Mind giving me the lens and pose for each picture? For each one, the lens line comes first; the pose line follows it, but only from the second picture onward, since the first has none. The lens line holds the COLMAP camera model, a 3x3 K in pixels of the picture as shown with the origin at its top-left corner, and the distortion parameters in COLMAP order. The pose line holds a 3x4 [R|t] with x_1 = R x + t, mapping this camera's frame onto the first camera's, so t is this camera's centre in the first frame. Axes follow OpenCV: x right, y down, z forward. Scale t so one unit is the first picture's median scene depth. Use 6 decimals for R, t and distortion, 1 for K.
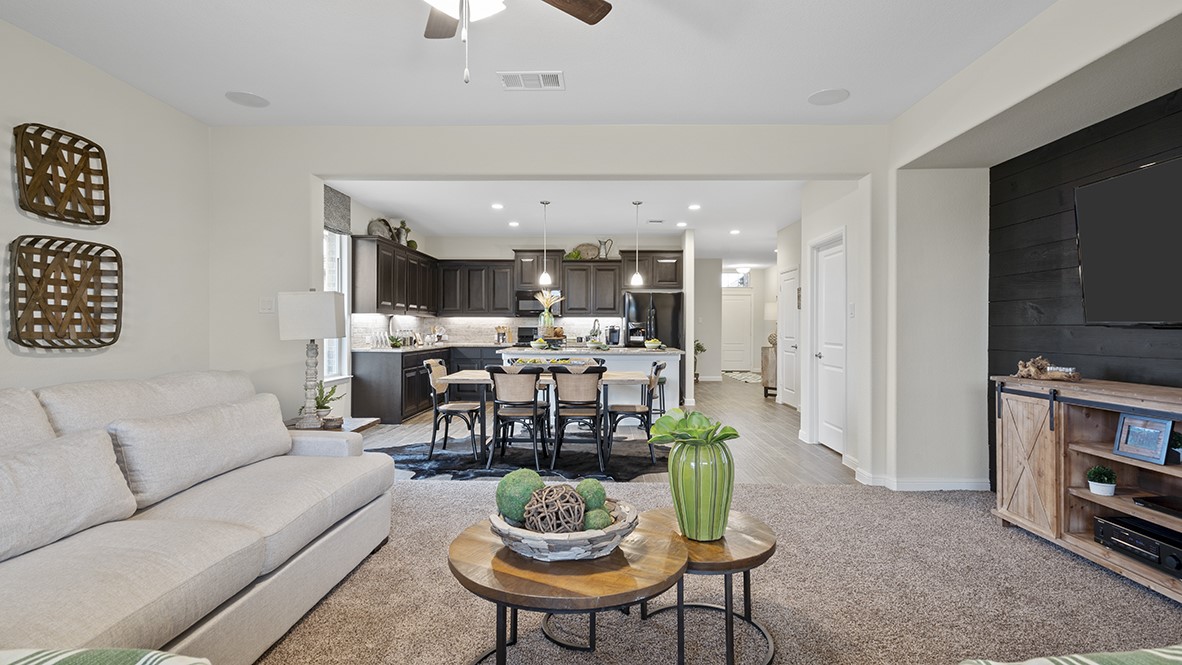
lens RADIAL K [[555.2, 0, 593.6], [0, 555.2, 328.8], [0, 0, 1]] dist [-0.001459, 0.000495]
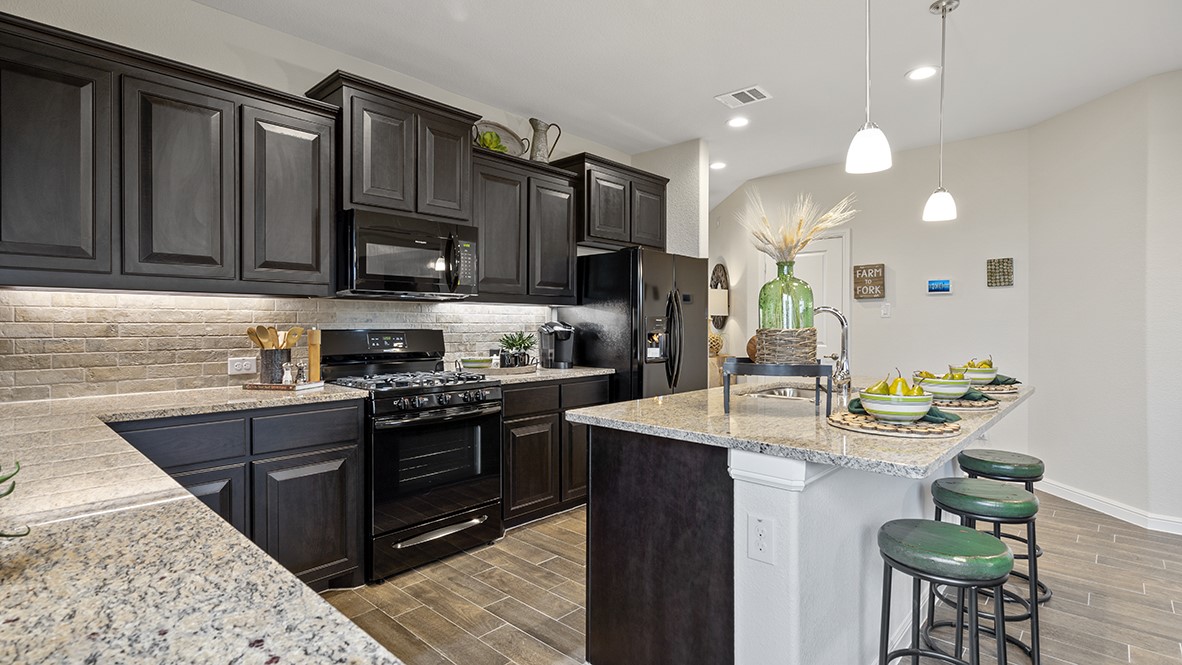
lens RADIAL K [[574.9, 0, 594.7], [0, 574.9, 322.5], [0, 0, 1]] dist [-0.001236, 0.000064]
pose [[0.664032, 0.000122, 0.747704, -0.559133], [0.000767, 0.999999, -0.000845, -0.013127], [-0.747703, 0.001134, 0.664032, 1.351195]]
